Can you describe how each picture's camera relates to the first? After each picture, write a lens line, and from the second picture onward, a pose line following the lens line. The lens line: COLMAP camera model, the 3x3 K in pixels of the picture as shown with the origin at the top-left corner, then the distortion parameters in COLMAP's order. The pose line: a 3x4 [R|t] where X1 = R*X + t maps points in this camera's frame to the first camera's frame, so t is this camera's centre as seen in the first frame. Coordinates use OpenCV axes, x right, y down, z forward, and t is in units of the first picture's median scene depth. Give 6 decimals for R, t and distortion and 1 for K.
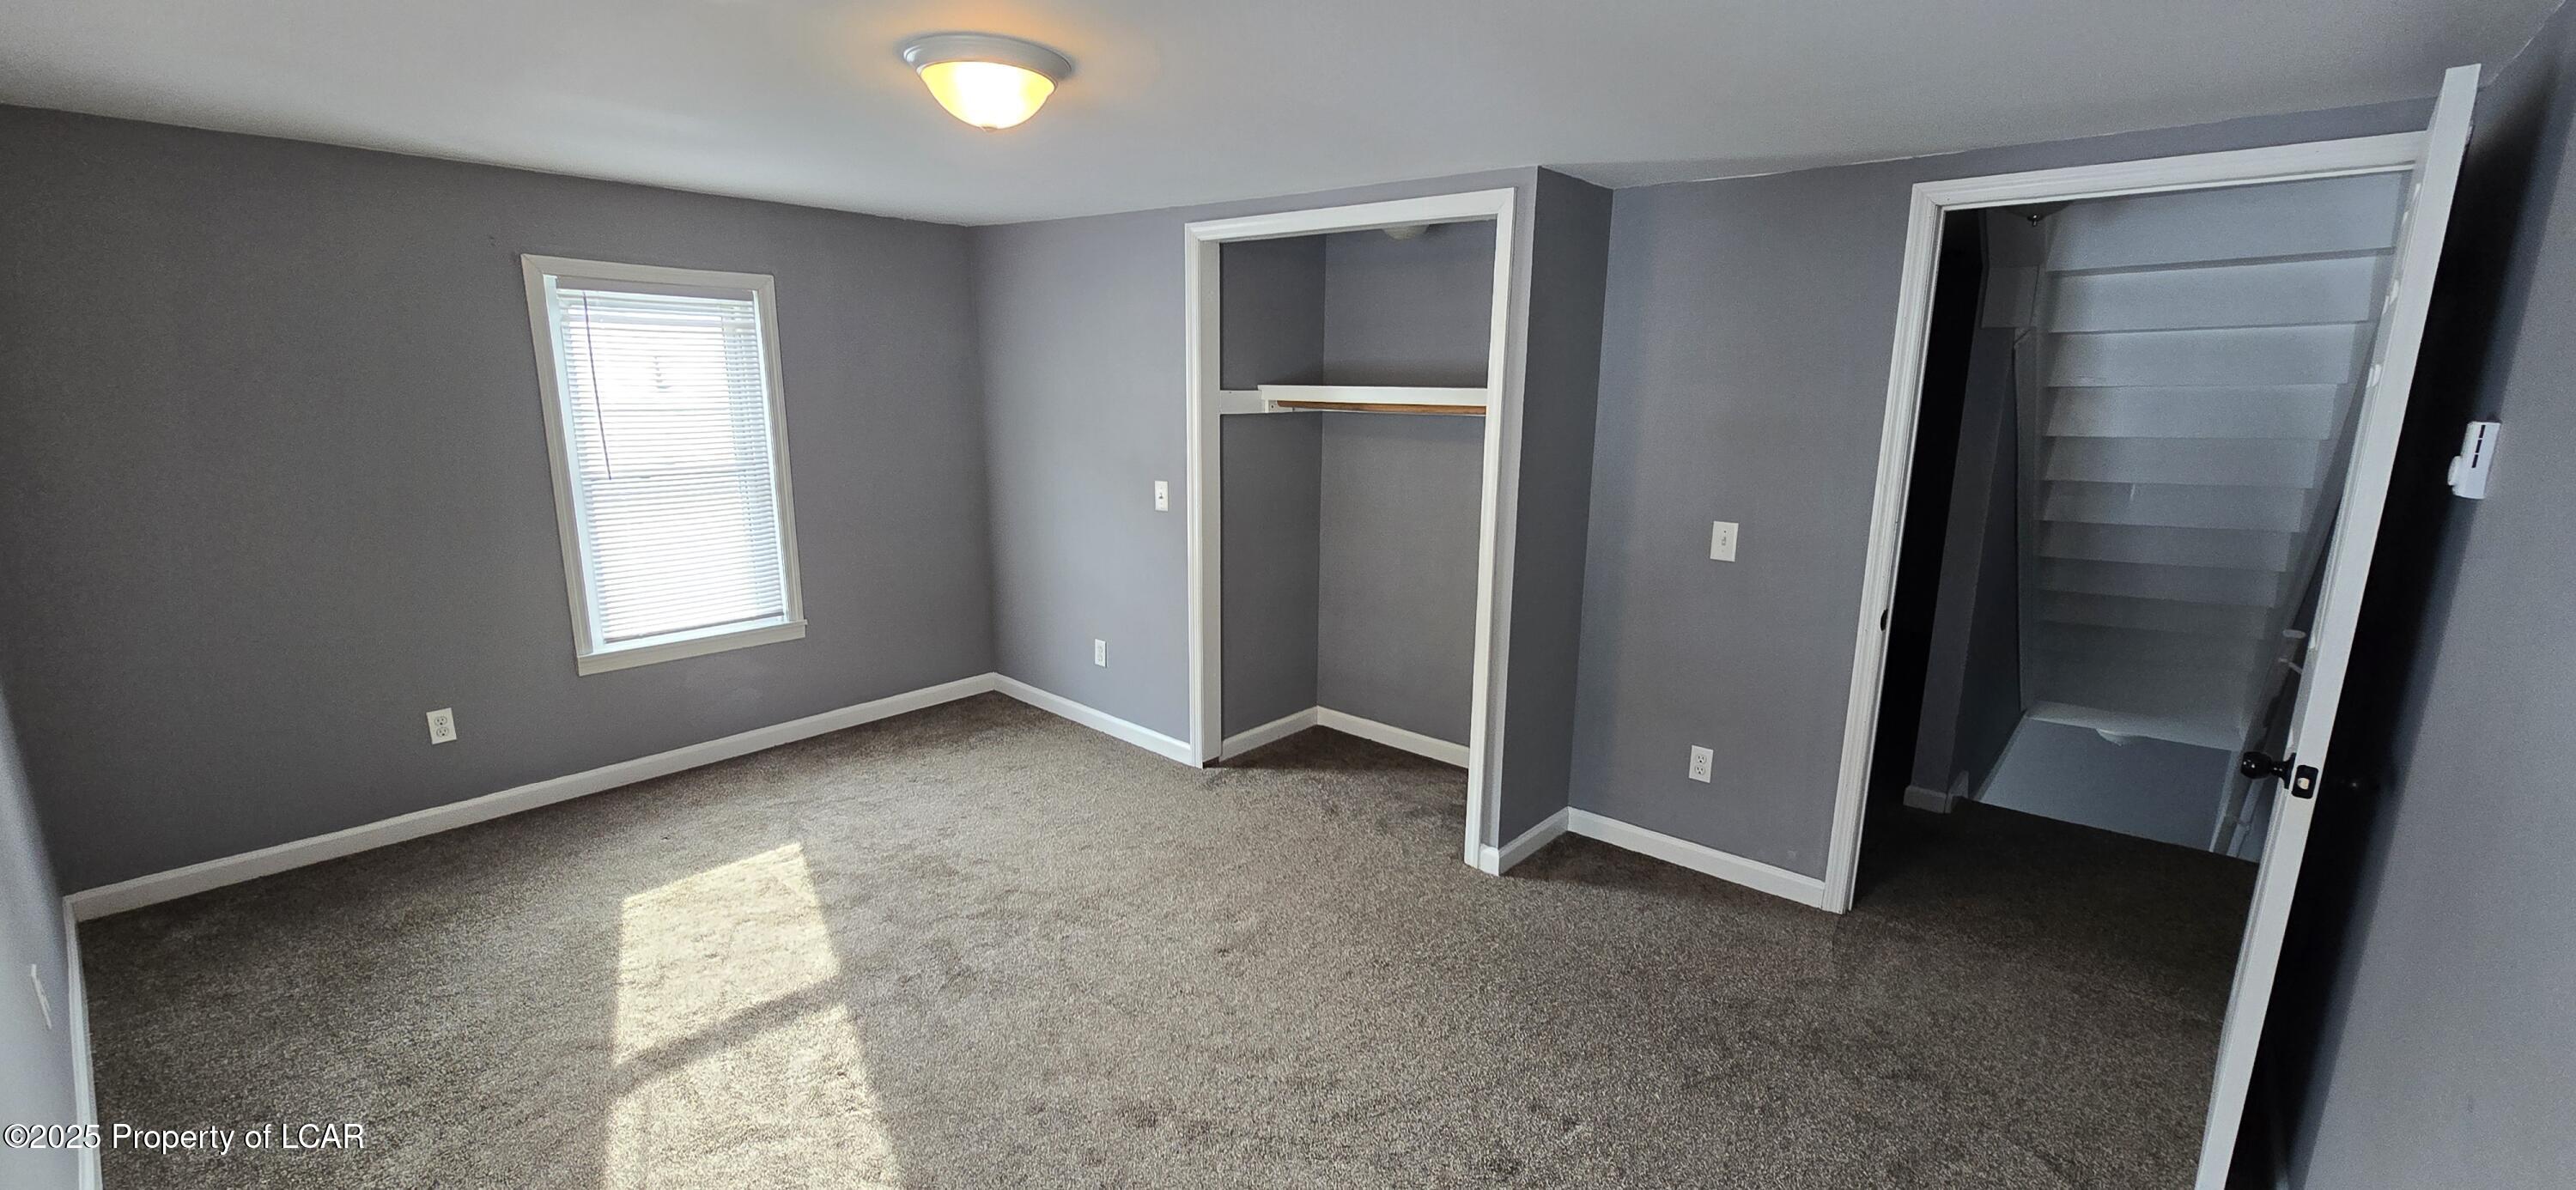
lens RADIAL K [[1066.3, 0, 1273.4], [0, 1066.3, 614.4], [0, 0, 1]] dist [0.000409, -0.000139]
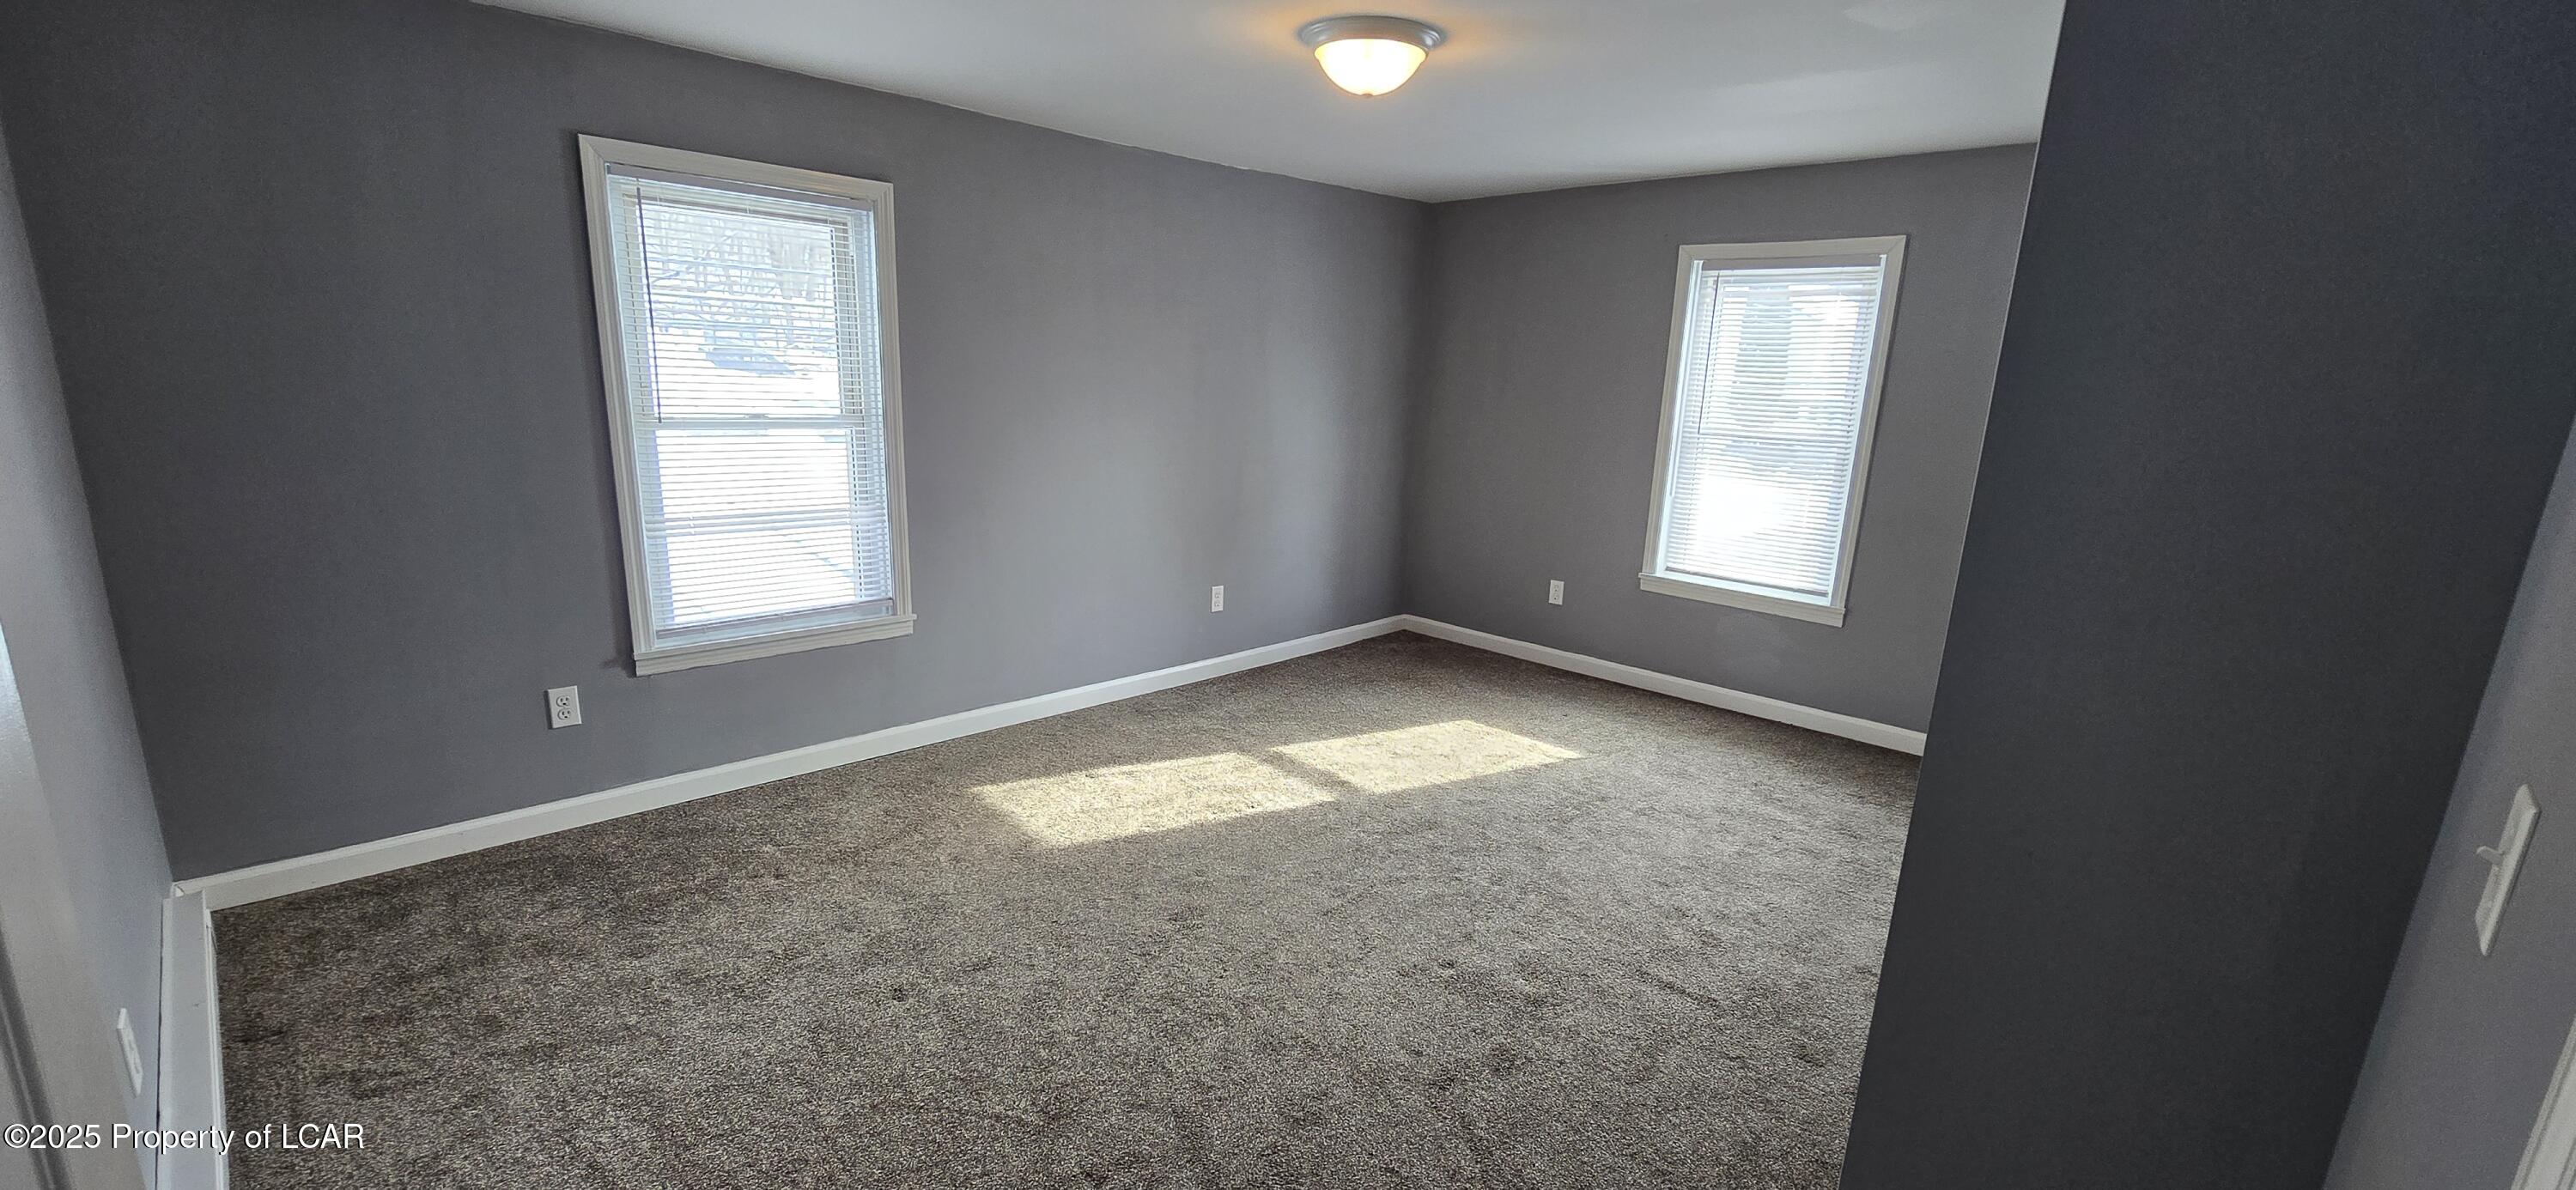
lens RADIAL K [[1066.3, 0, 1273.4], [0, 1066.3, 614.4], [0, 0, 1]] dist [0.000409, -0.000139]
pose [[-0.065171, 0.224606, -0.972268, 0.617120], [-0.250059, 0.939575, 0.233815, -0.102822], [0.966035, 0.258362, -0.005068, 0.644123]]
